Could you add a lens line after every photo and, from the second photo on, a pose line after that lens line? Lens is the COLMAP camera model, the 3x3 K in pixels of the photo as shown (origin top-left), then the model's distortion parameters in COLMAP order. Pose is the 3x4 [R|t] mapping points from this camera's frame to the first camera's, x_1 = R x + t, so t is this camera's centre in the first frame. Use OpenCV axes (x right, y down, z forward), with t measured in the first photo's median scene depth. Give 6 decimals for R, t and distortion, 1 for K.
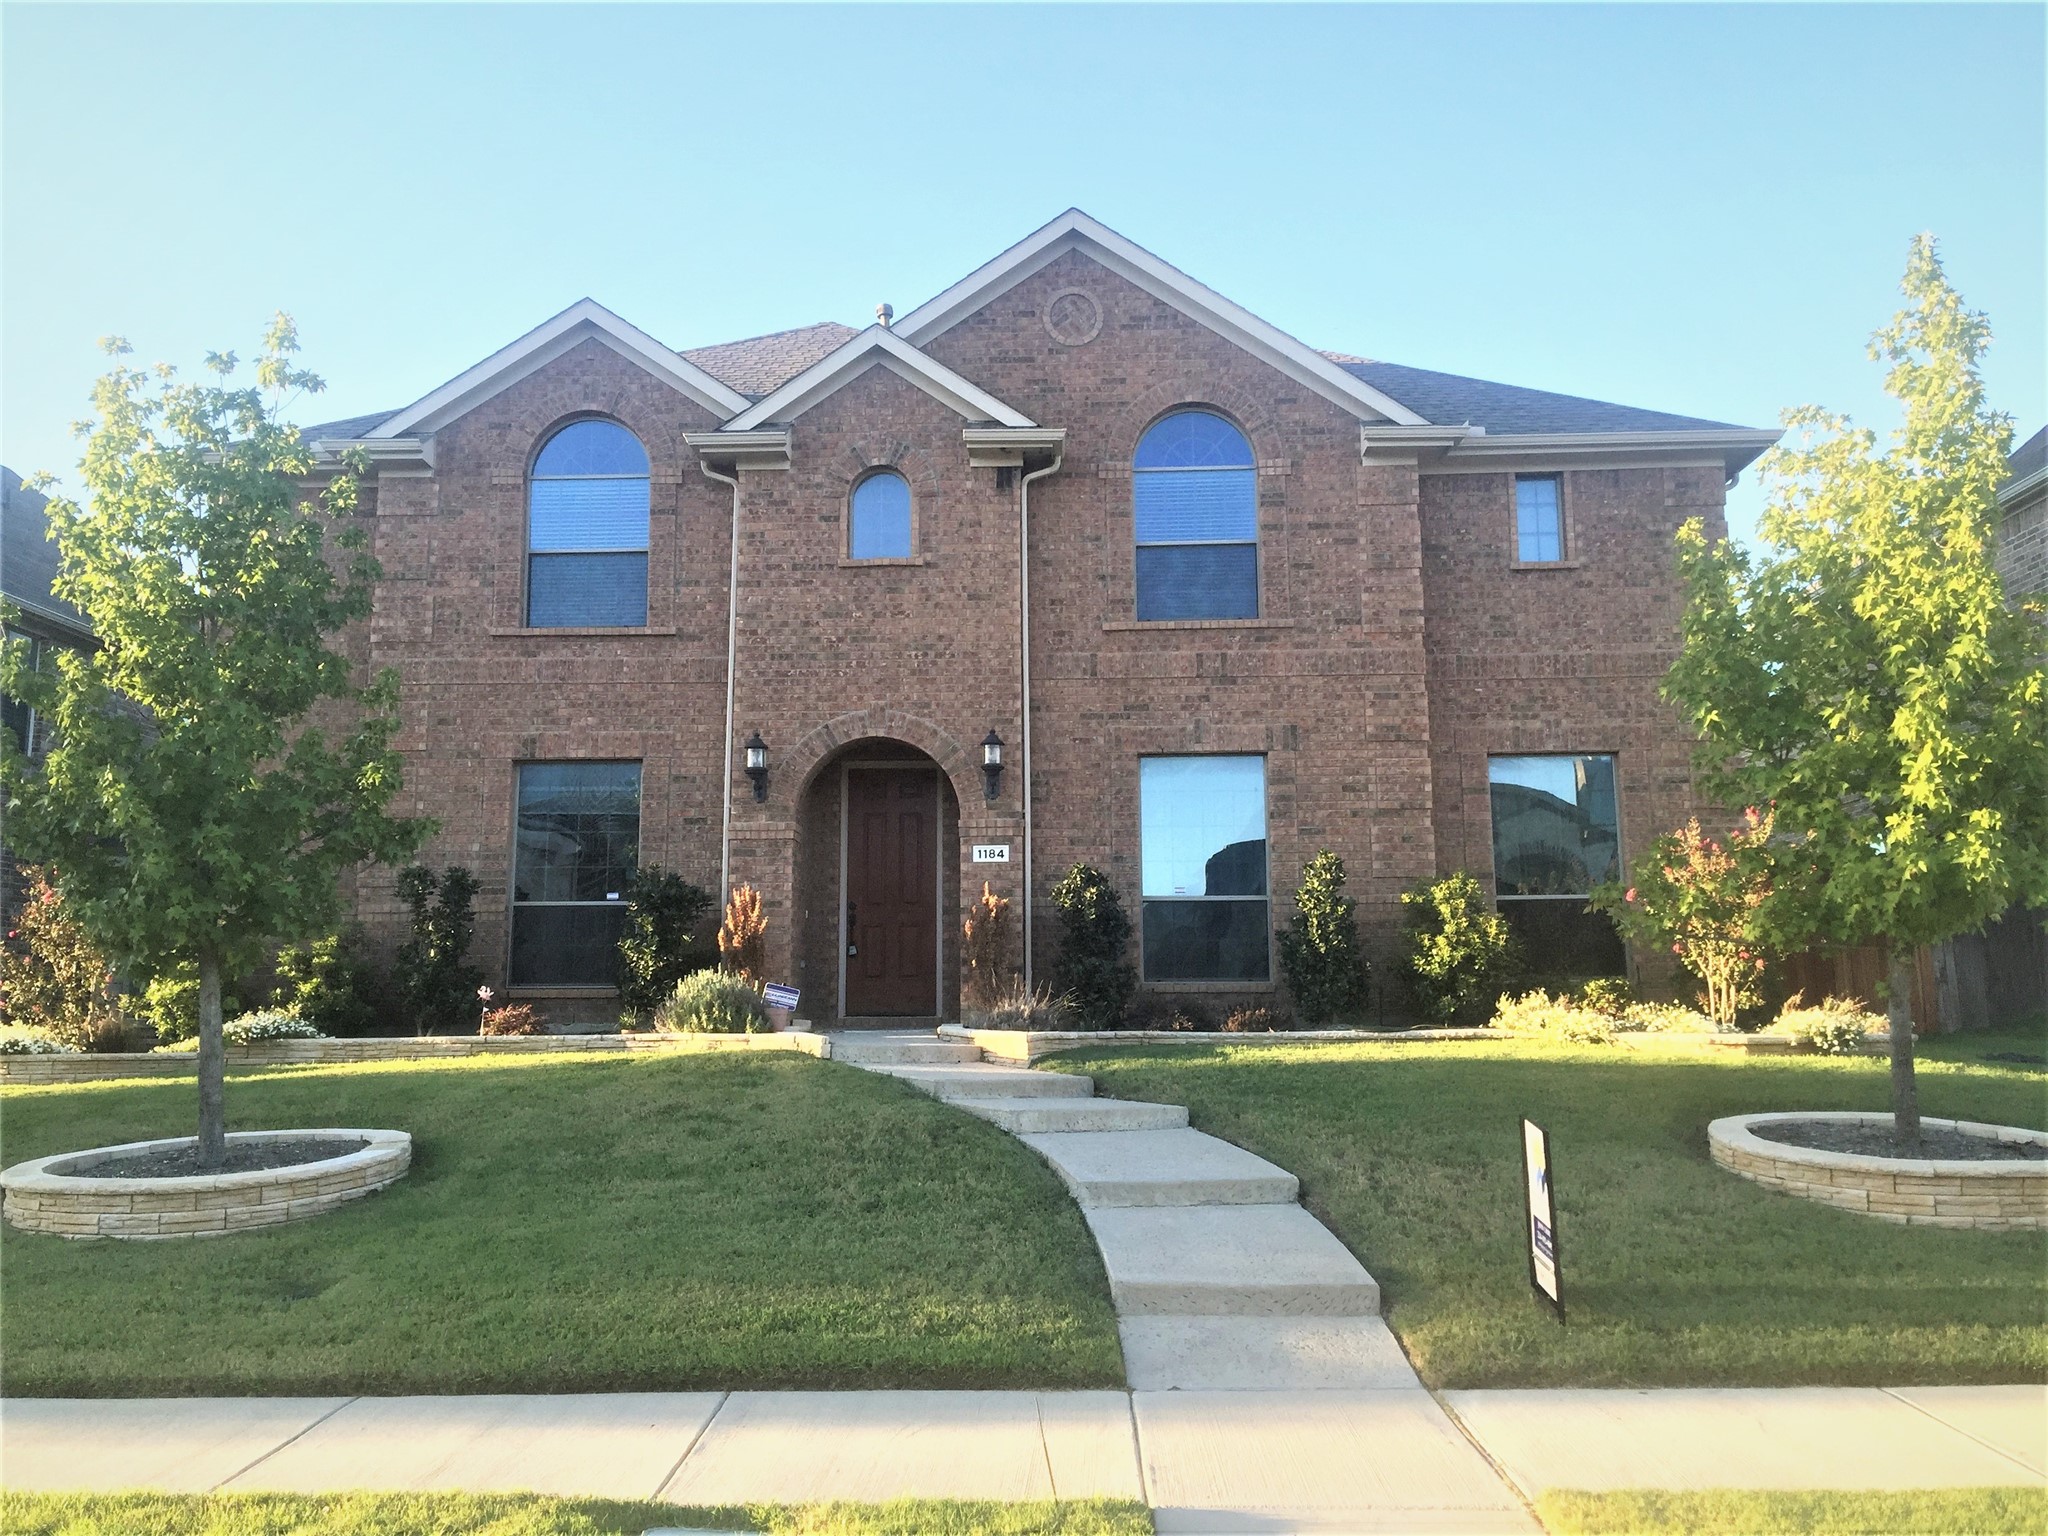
lens RADIAL K [[1738.7, 0, 1036.5], [0, 1738.7, 760.5], [0, 0, 1]] dist [0.102305, -0.156460]
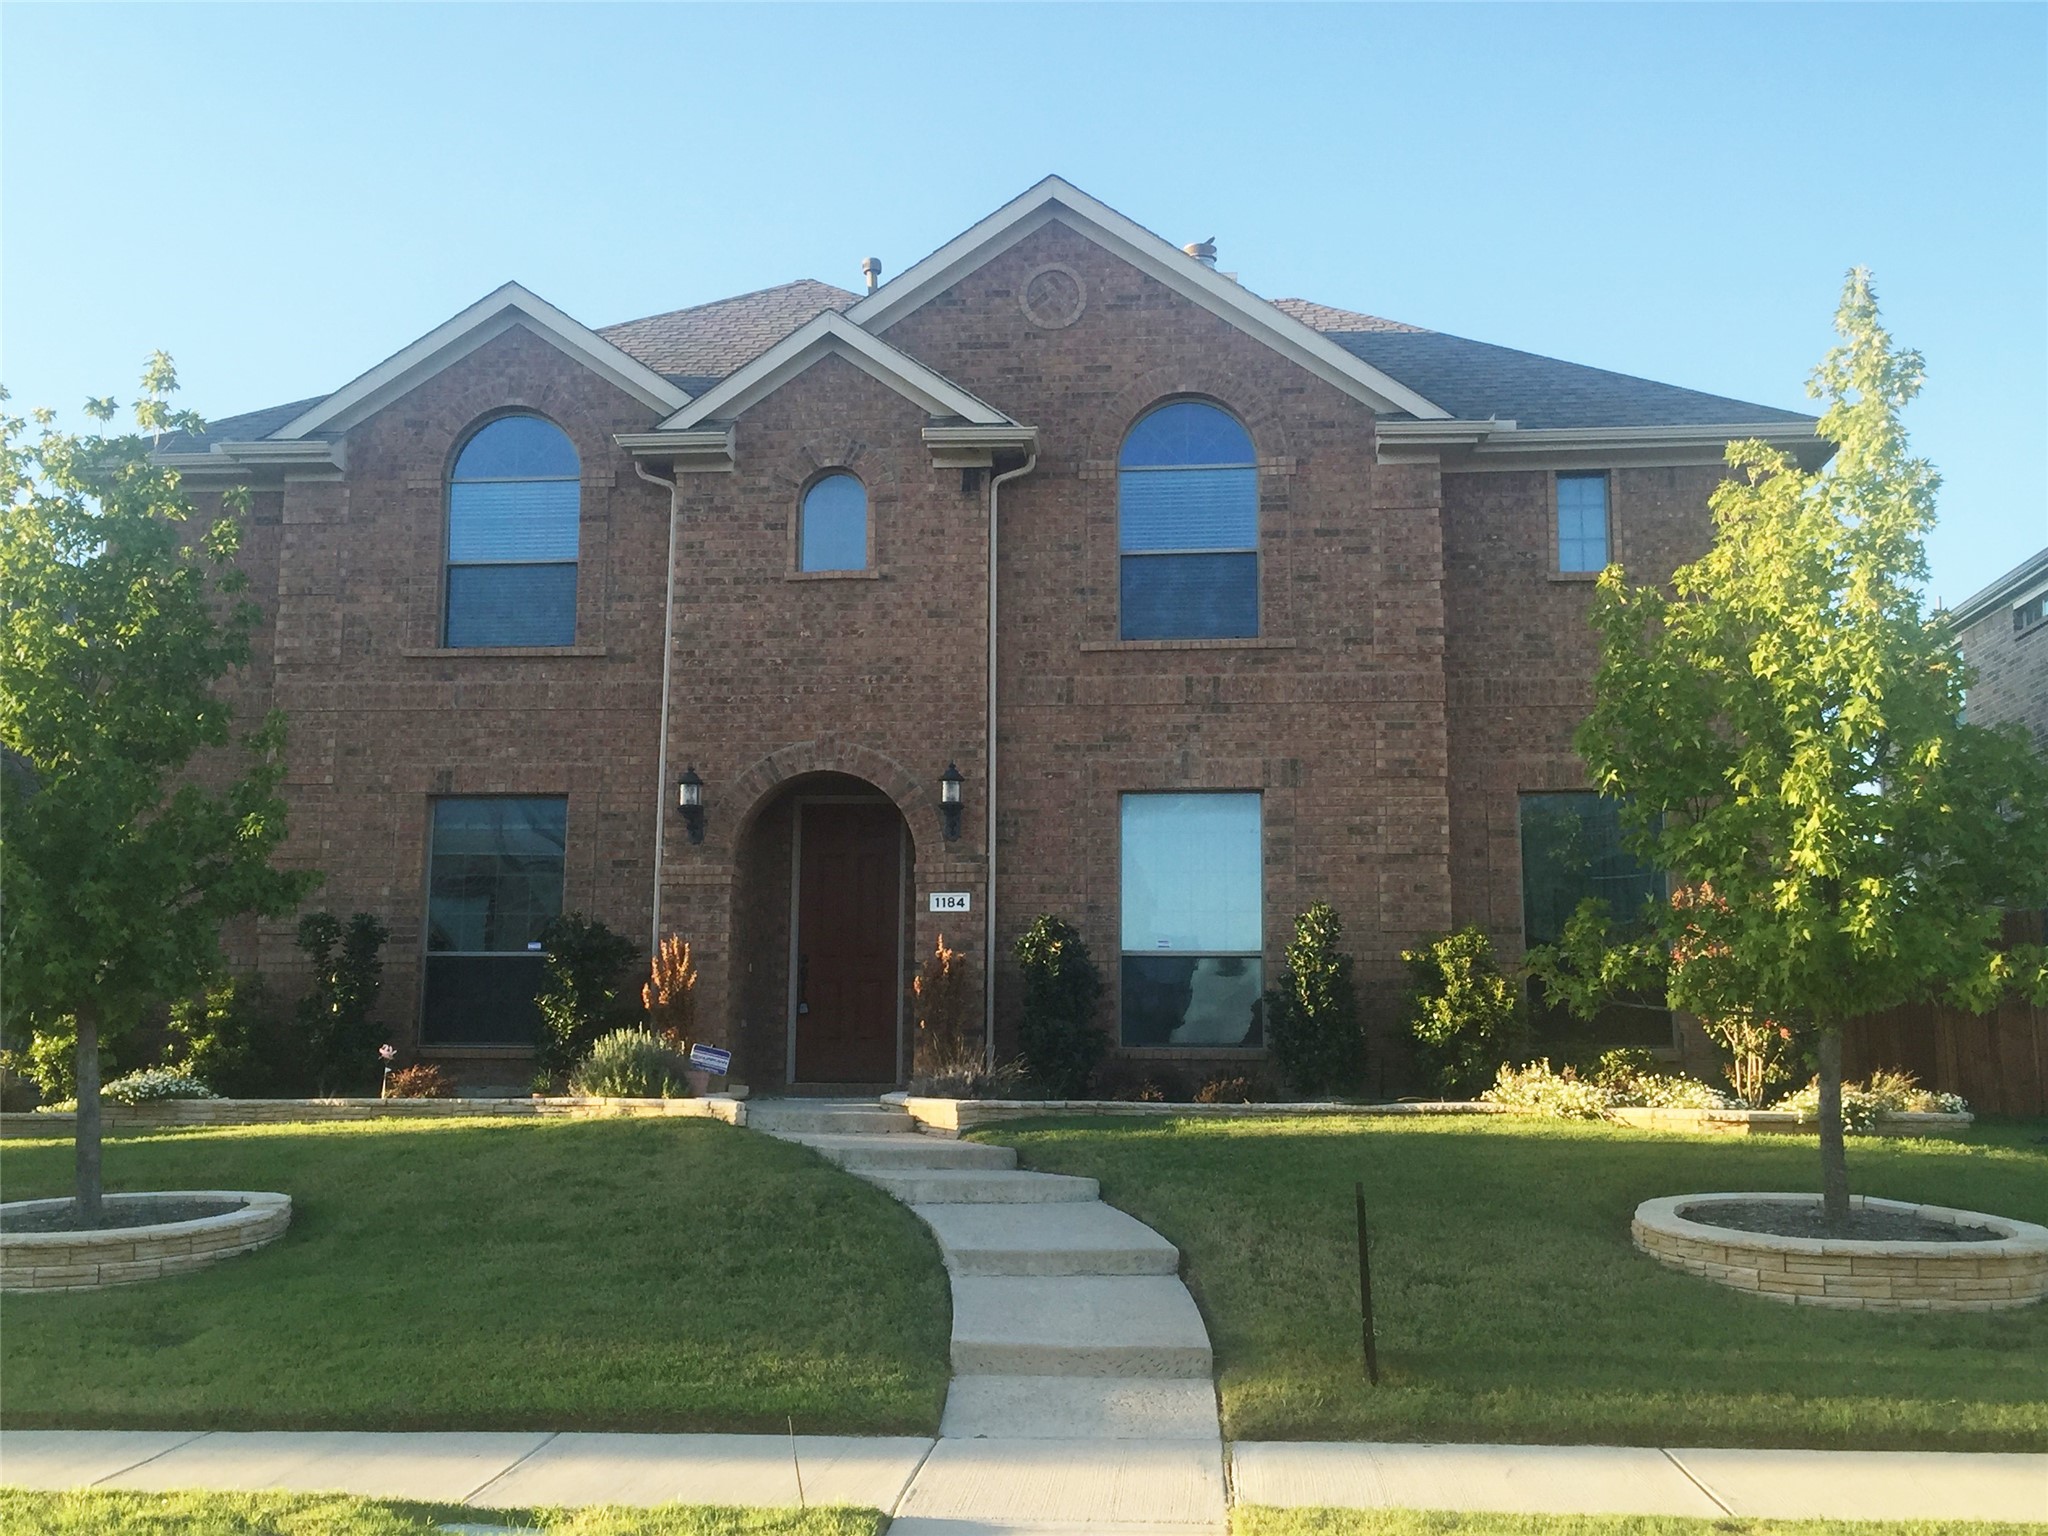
lens RADIAL K [[2195.3, 0, 1024.0], [0, 2195.3, 768.0], [0, 0, 1]] dist [0.096544, -0.127847]
pose [[0.998658, 0.003154, -0.051698, 0.073105], [-0.003093, 0.999994, 0.001257, -0.017755], [0.051702, -0.001095, 0.998662, -0.133043]]
